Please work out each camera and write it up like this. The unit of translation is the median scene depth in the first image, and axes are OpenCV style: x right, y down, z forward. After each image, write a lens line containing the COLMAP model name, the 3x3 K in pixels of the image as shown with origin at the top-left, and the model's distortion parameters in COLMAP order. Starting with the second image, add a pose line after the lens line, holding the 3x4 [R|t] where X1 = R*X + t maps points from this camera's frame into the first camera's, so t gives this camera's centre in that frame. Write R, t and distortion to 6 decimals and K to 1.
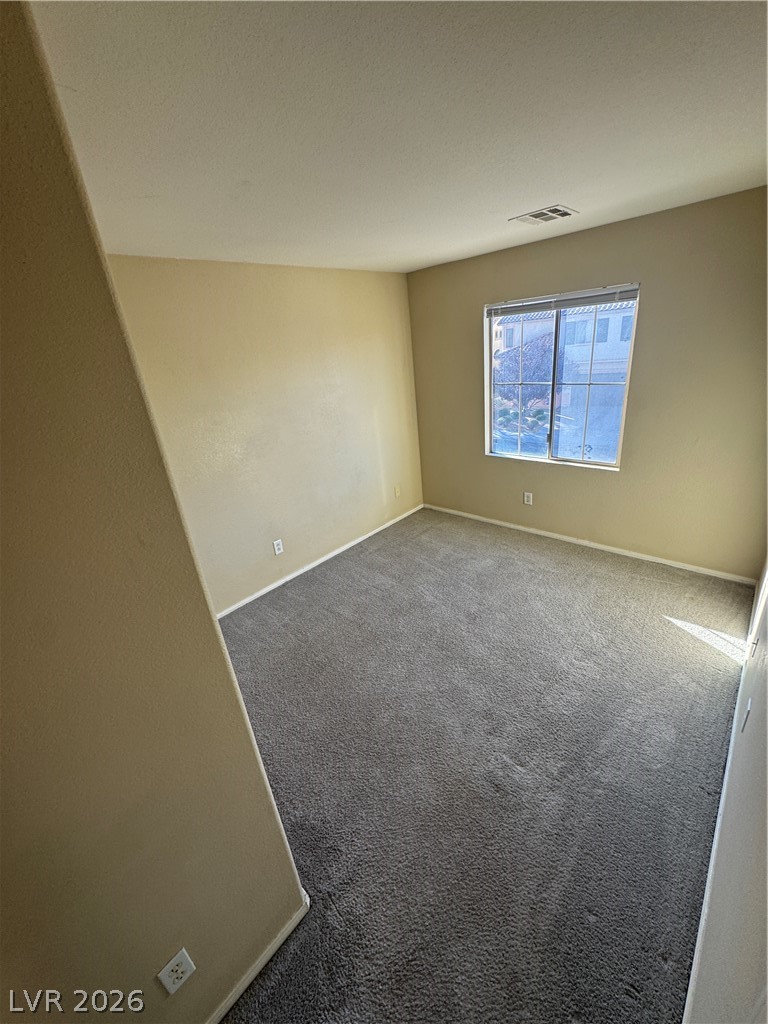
lens RADIAL K [[407.8, 0, 383.1], [0, 407.8, 508.7], [0, 0, 1]] dist [-0.004490, -0.000359]
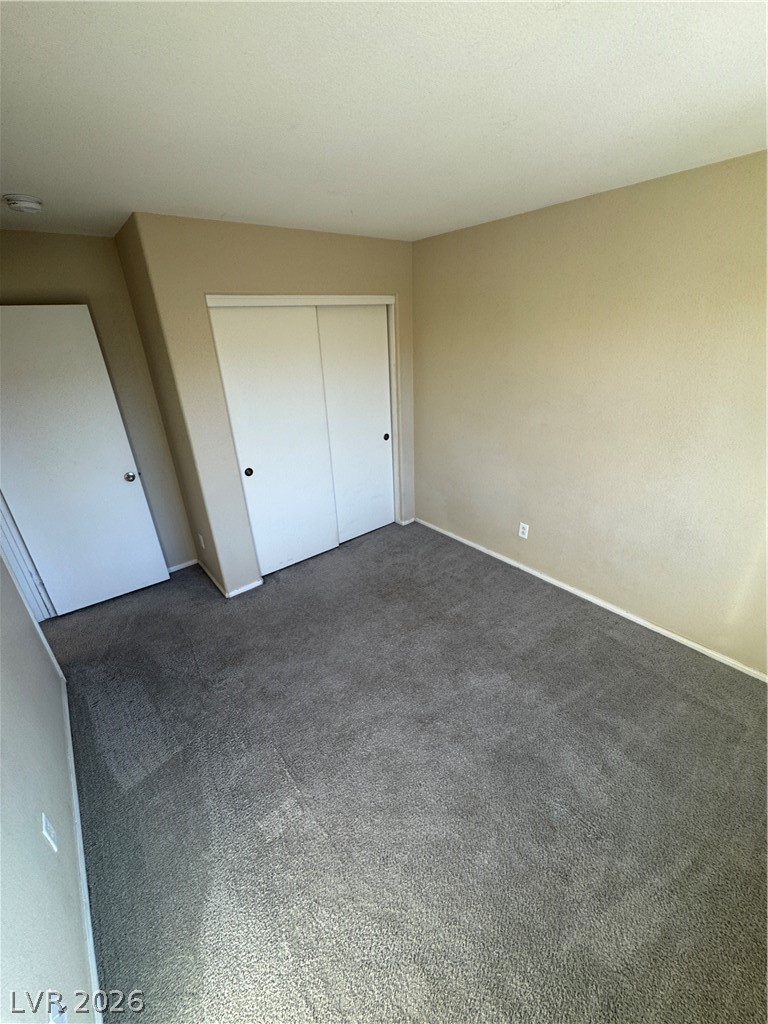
lens RADIAL K [[407.8, 0, 382.9], [0, 407.8, 513.6], [0, 0, 1]] dist [-0.004490, -0.000359]
pose [[-0.136509, 0.500321, -0.855011, 0.564434], [-0.333679, 0.789433, 0.515221, -0.309128], [0.932751, 0.355632, 0.059182, 0.653715]]
